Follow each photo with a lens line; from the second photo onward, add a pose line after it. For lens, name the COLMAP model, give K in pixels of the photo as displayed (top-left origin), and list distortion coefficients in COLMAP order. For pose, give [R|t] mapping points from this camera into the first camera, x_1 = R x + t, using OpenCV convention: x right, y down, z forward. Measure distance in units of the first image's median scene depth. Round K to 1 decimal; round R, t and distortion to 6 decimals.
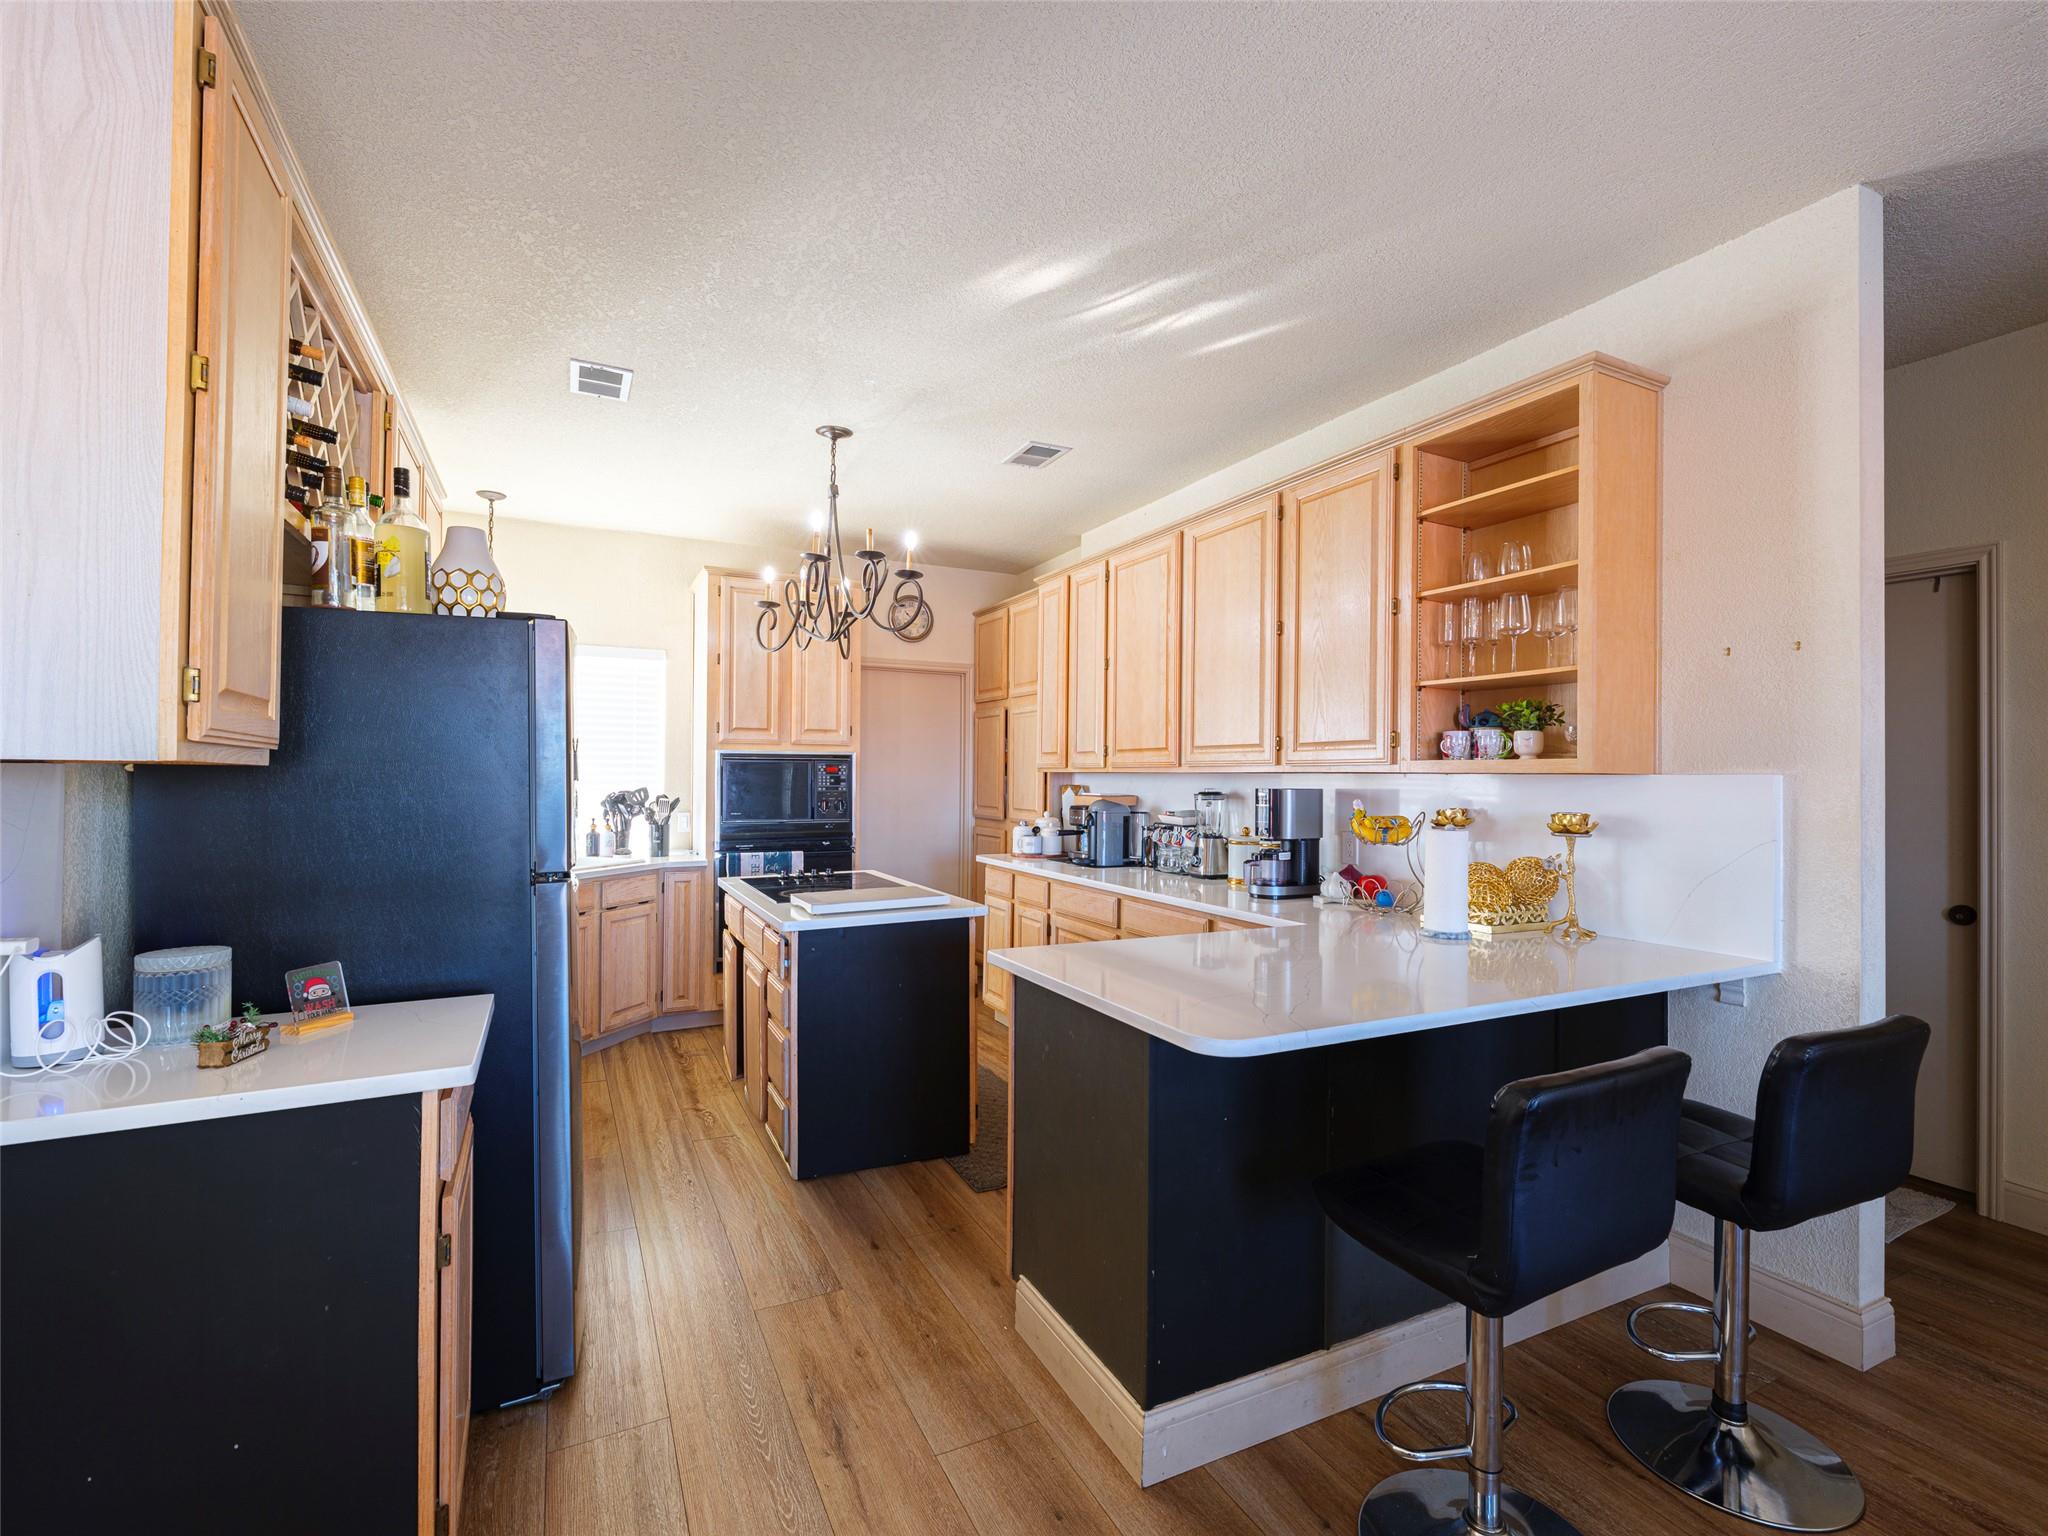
lens RADIAL K [[926.9, 0, 1020.8], [0, 926.9, 775.1], [0, 0, 1]] dist [-0.003376, -0.000205]
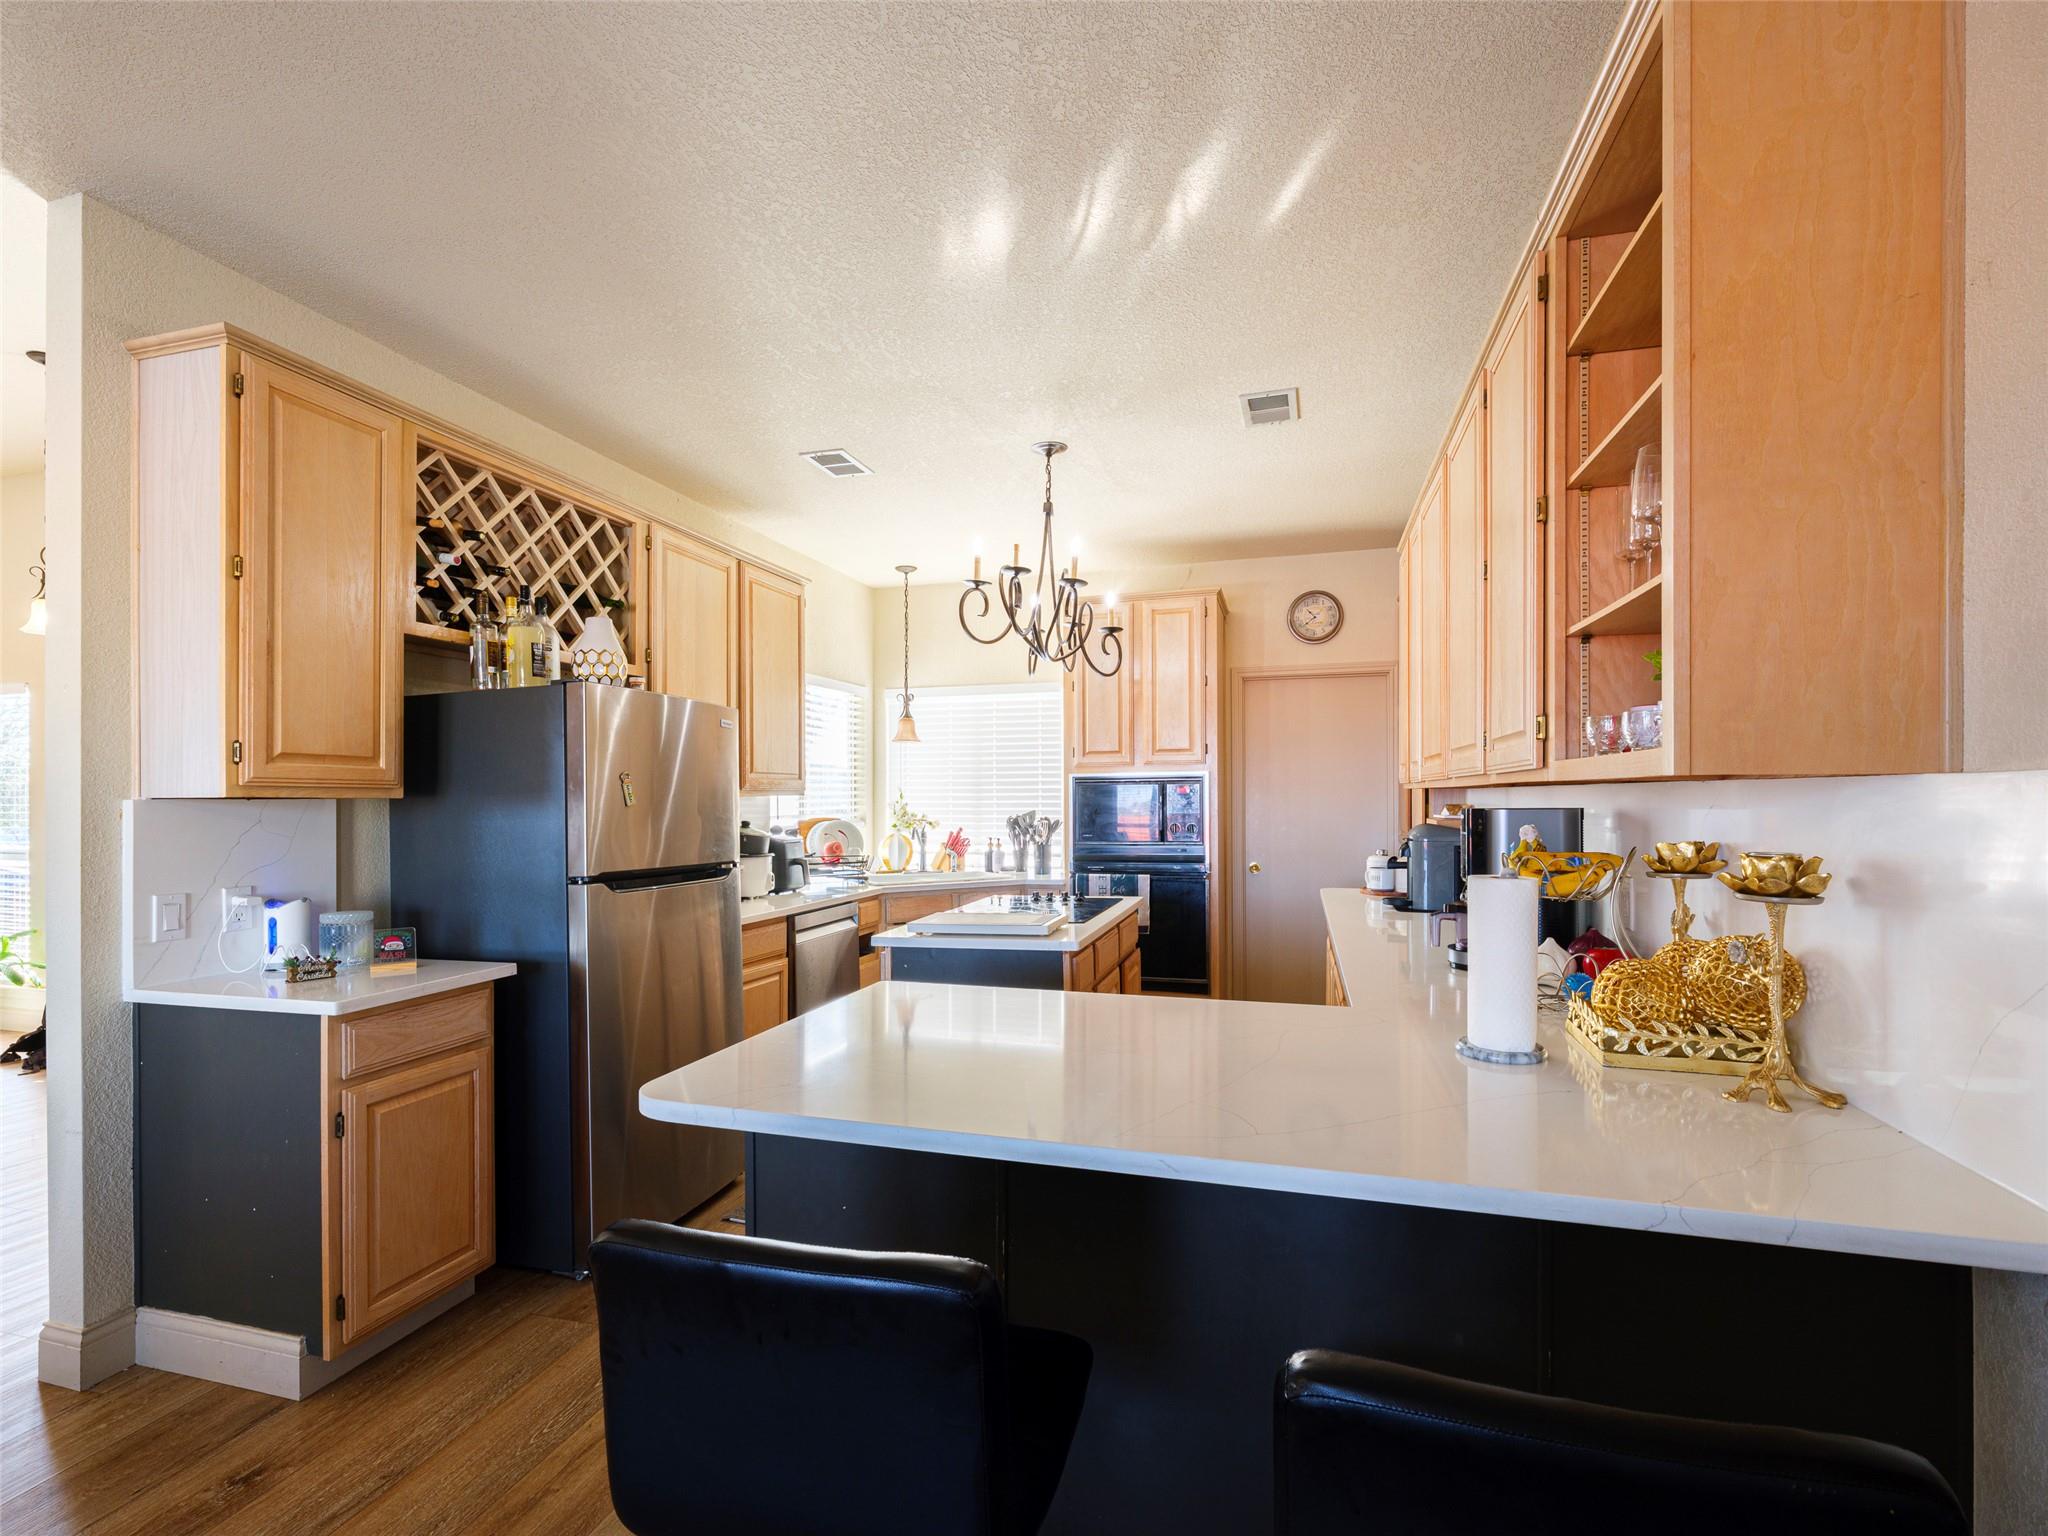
lens RADIAL K [[934.0, 0, 1019.3], [0, 934.0, 812.4], [0, 0, 1]] dist [-0.002898, -0.000199]
pose [[0.736369, -0.002191, -0.676577, 0.424358], [0.013298, 0.999848, 0.011236, 0.004279], [0.676450, -0.017271, 0.736286, 0.231800]]
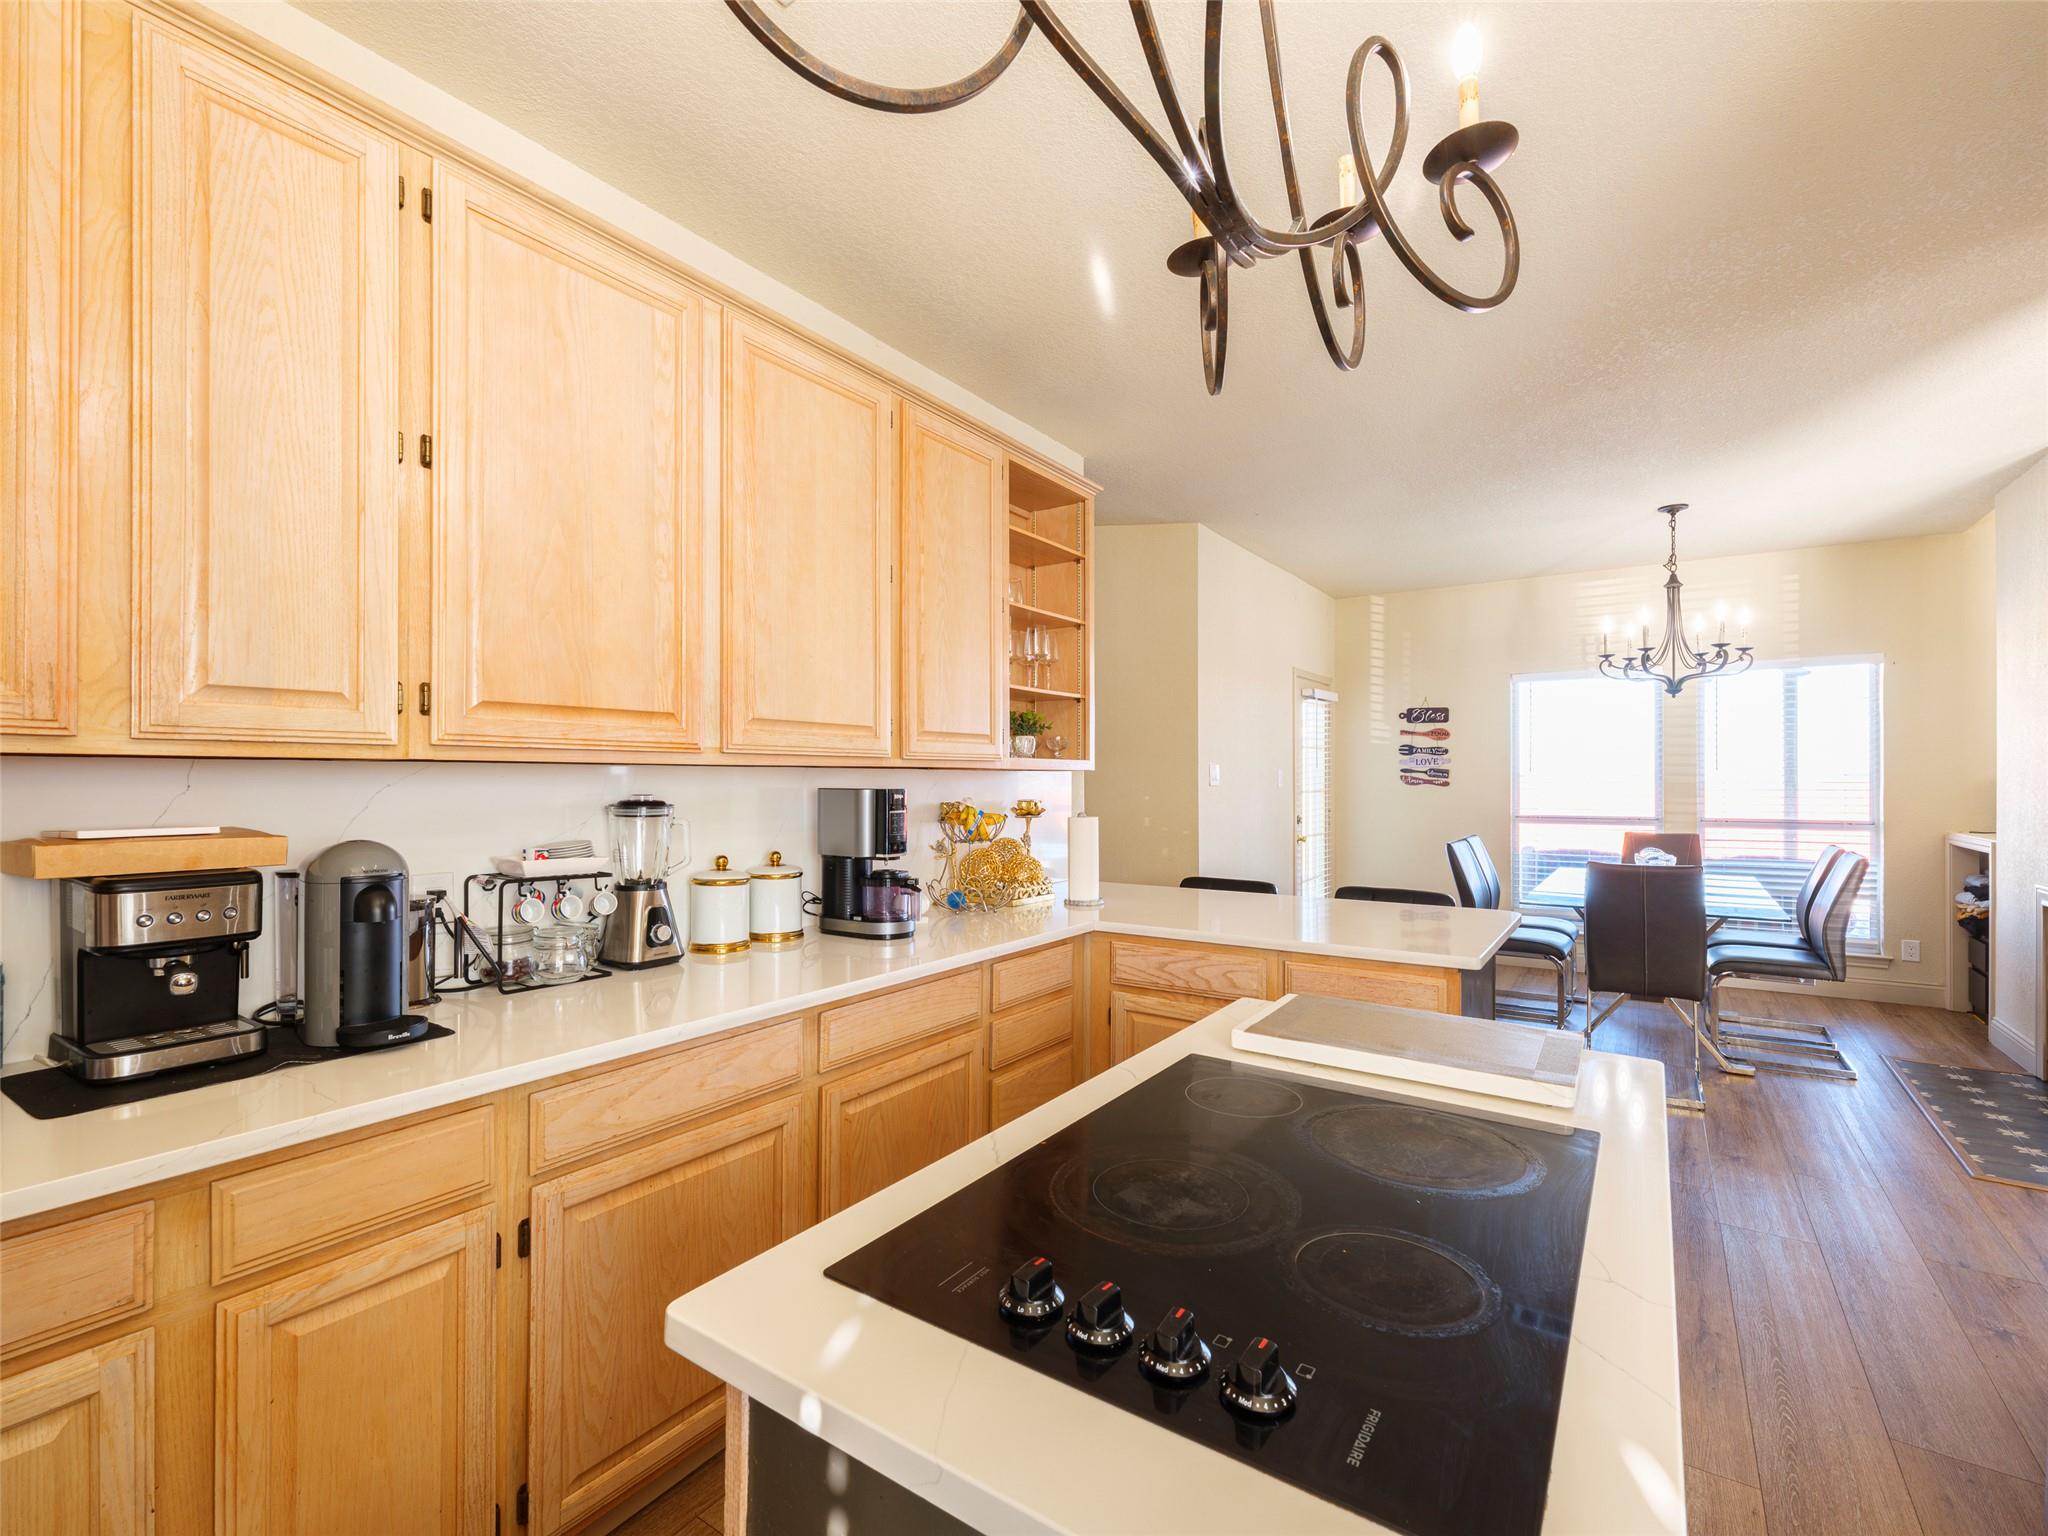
lens RADIAL K [[926.9, 0, 1020.8], [0, 926.9, 775.1], [0, 0, 1]] dist [-0.003376, -0.000205]
pose [[-0.490791, -0.014099, 0.871163, -0.380673], [-0.014517, 0.999863, 0.008004, -0.003618], [-0.871156, -0.008719, -0.490928, 1.123752]]
